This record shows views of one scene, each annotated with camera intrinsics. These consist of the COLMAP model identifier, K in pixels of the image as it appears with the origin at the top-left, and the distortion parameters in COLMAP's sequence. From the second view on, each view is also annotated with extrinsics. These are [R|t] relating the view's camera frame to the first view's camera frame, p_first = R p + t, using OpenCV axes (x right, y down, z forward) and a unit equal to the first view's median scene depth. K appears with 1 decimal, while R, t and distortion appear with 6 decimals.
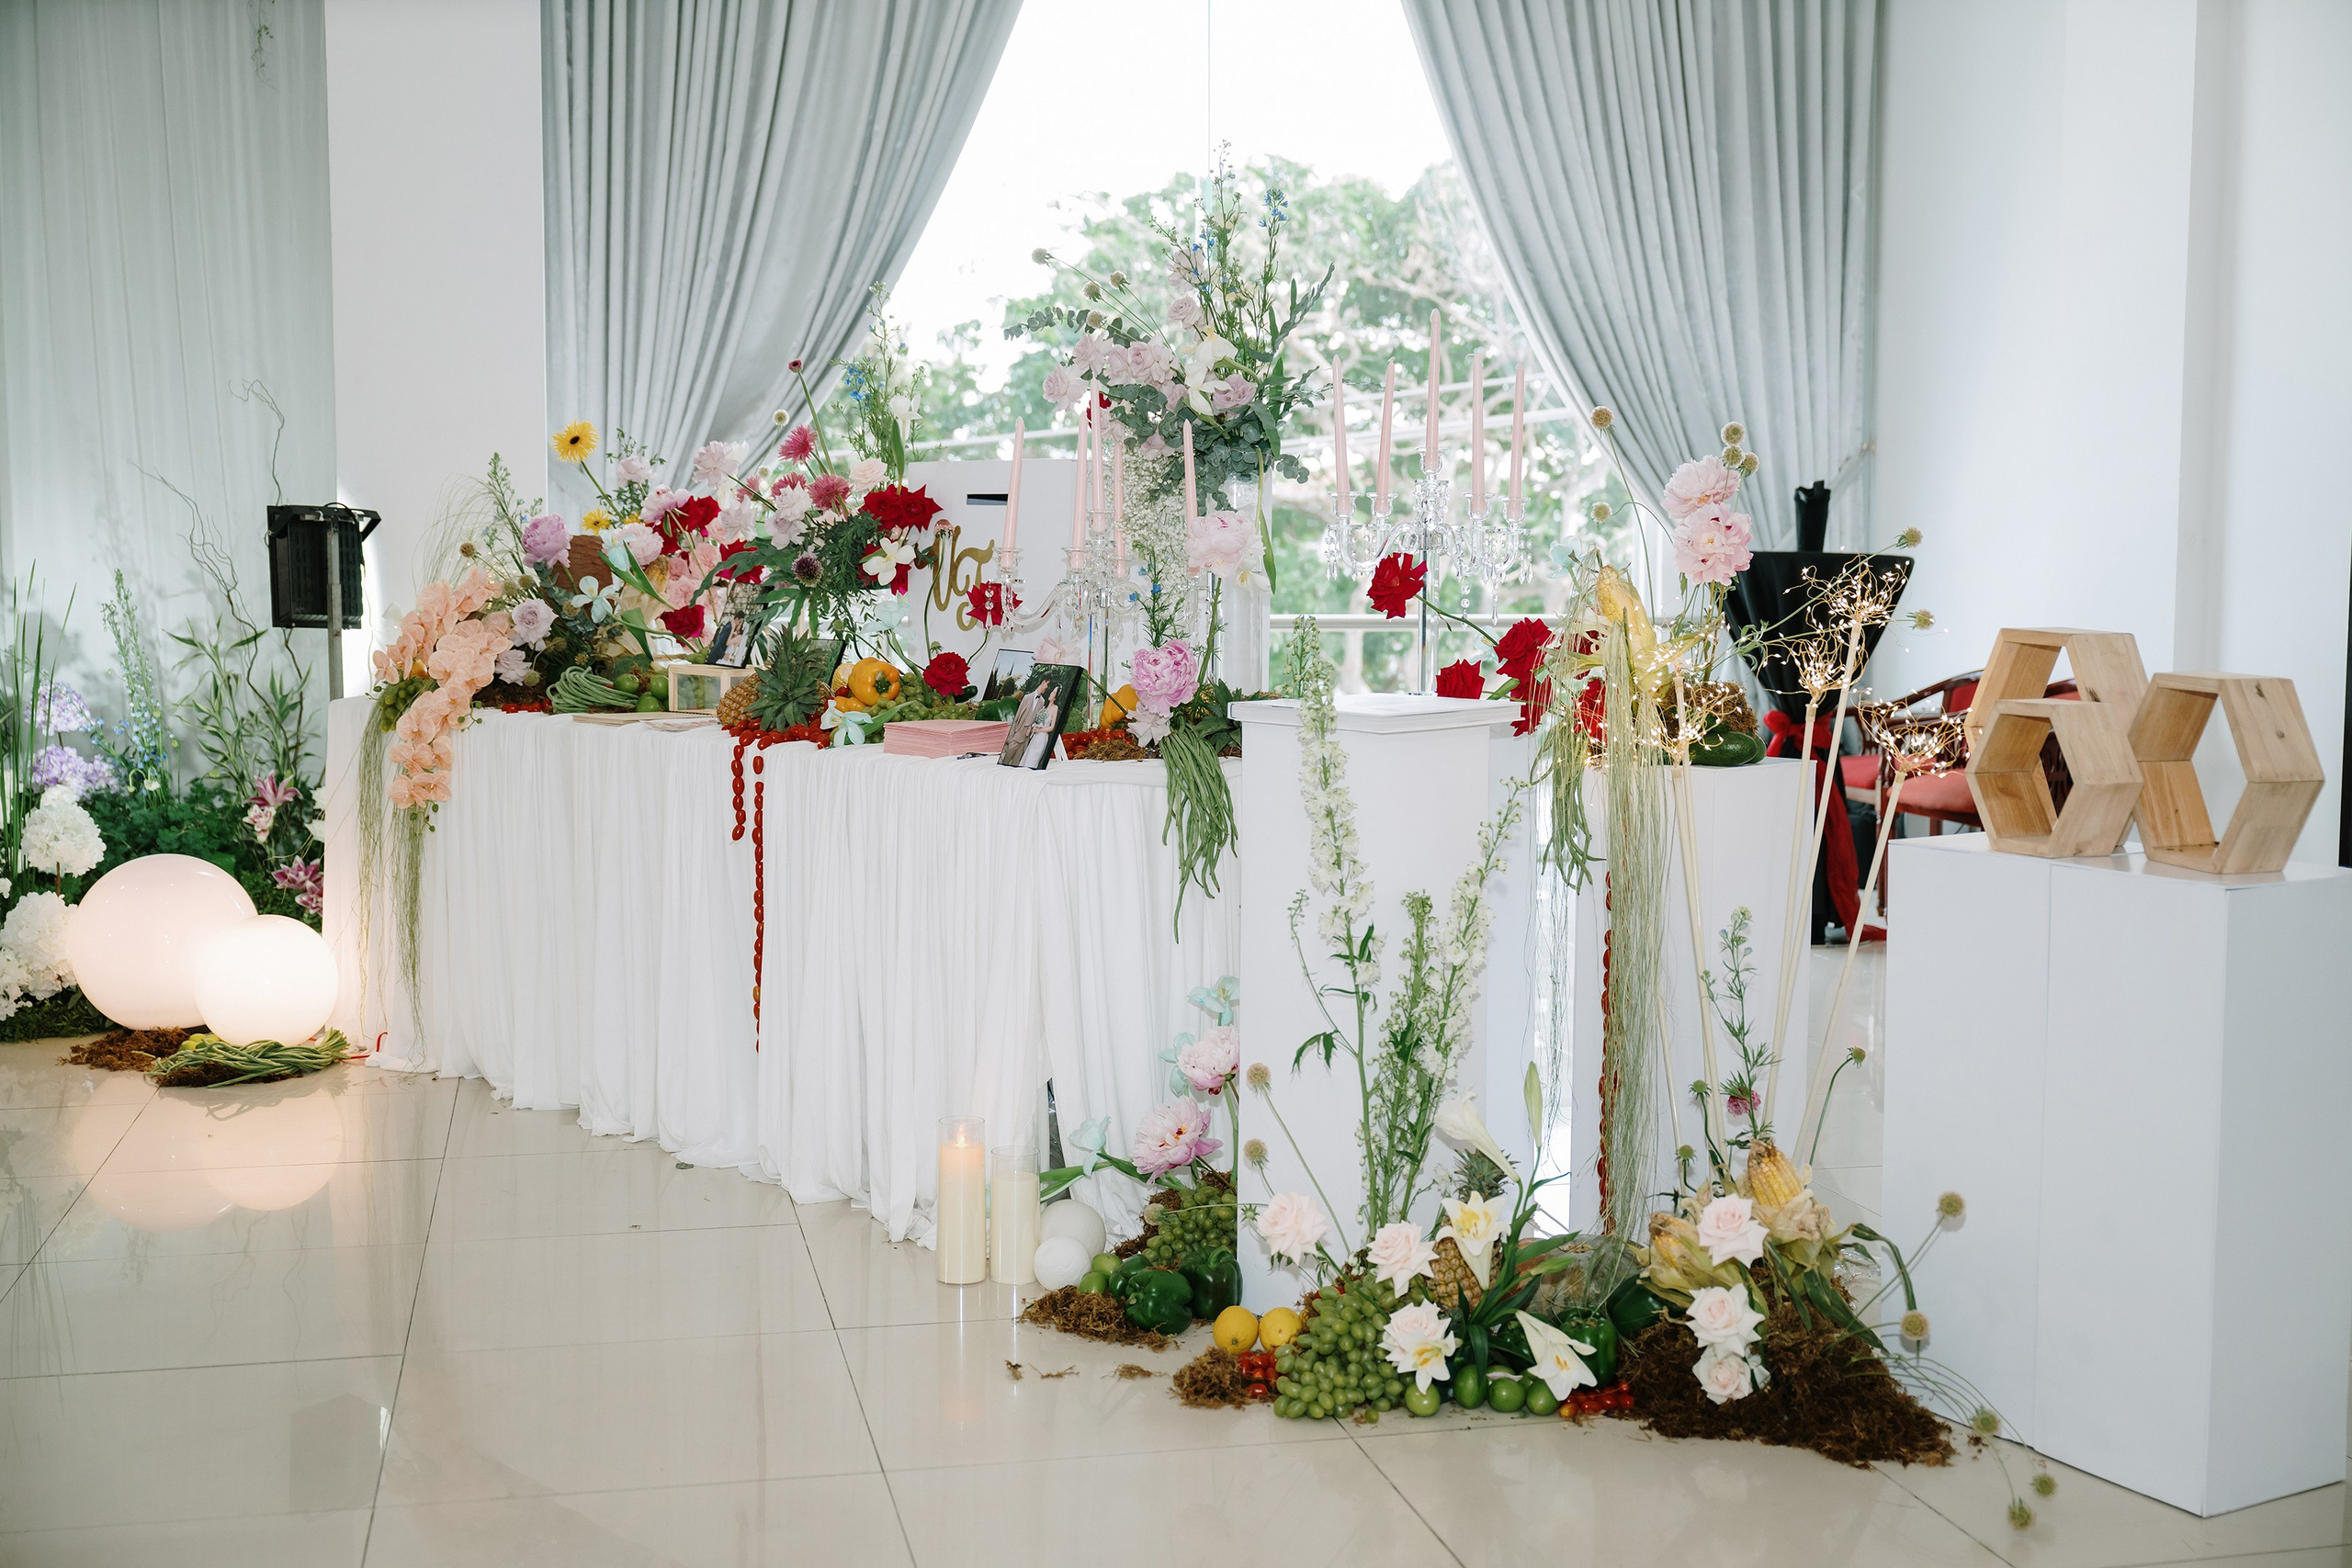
lens RADIAL K [[2630.3, 0, 1179.7], [0, 2630.3, 794.0], [0, 0, 1]] dist [-0.011300, 0.001300]
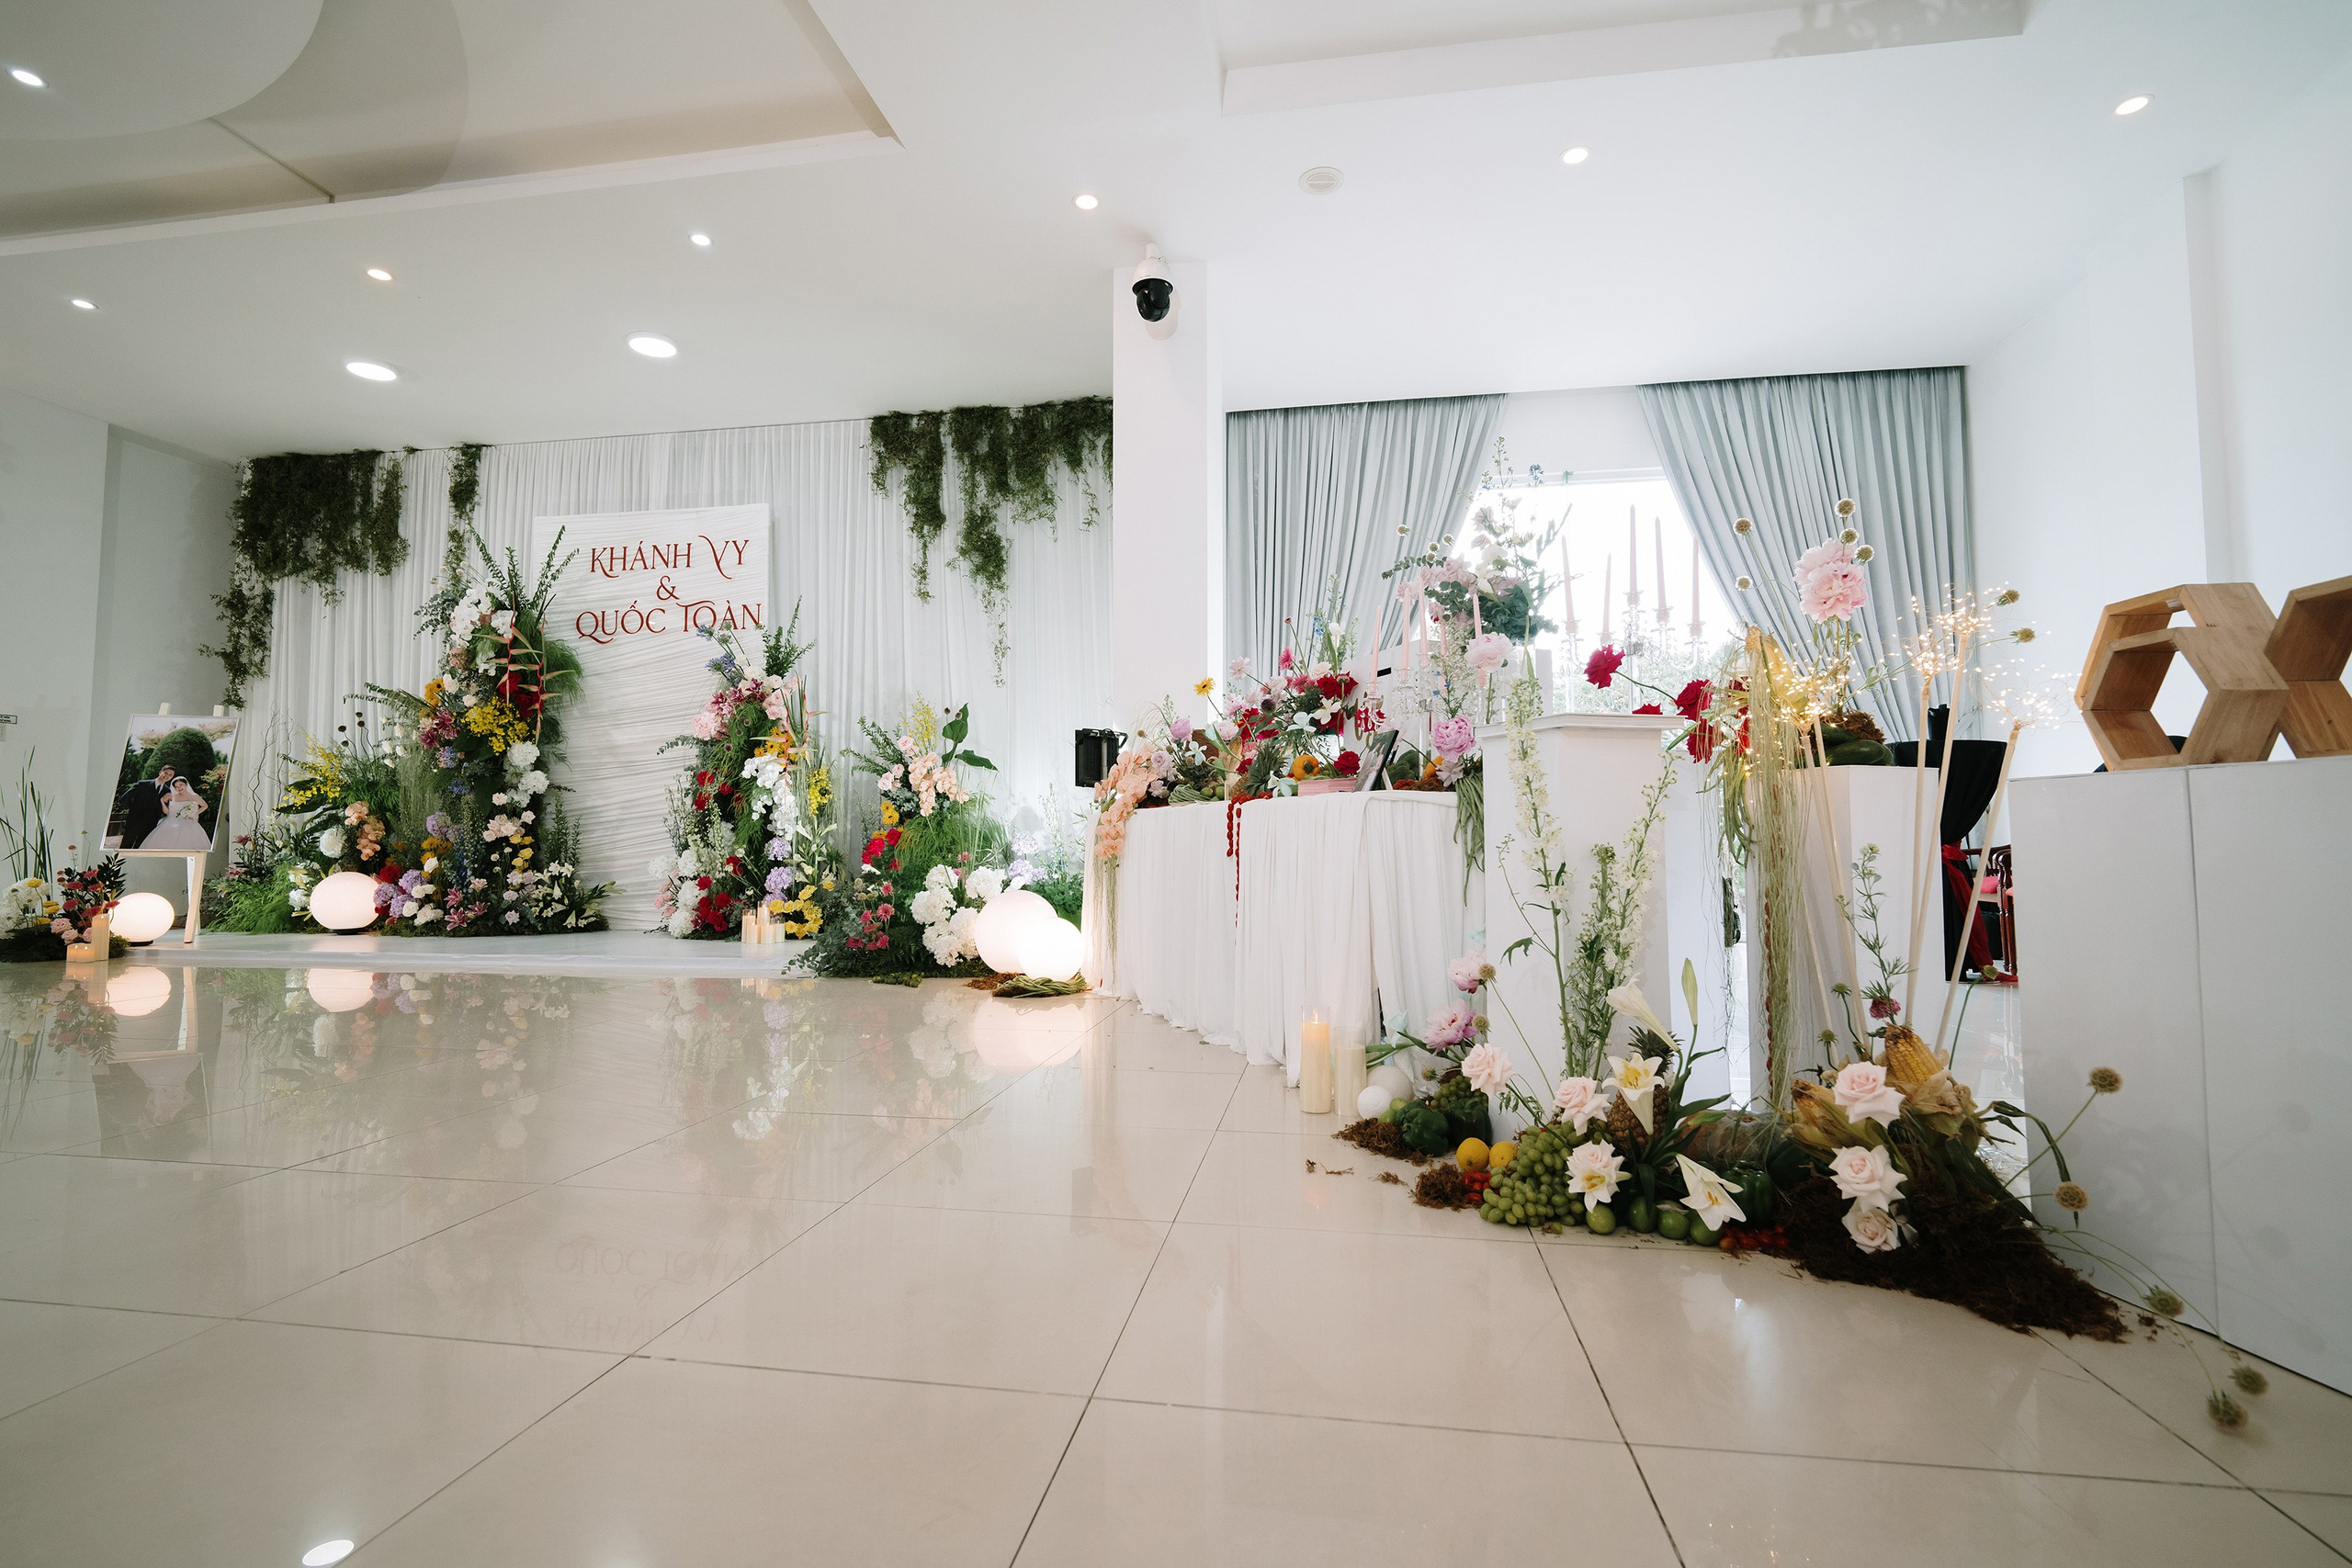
lens RADIAL K [[1083.0, 0, 1176.0], [0, 1083.0, 784.0], [0, 0, 1]] dist [-0.007273, -0.001666]
pose [[0.925117, -0.026555, -0.378751, 0.100367], [-0.030588, 0.989096, -0.144060, 0.097059], [0.378447, 0.144858, 0.914218, 0.387762]]
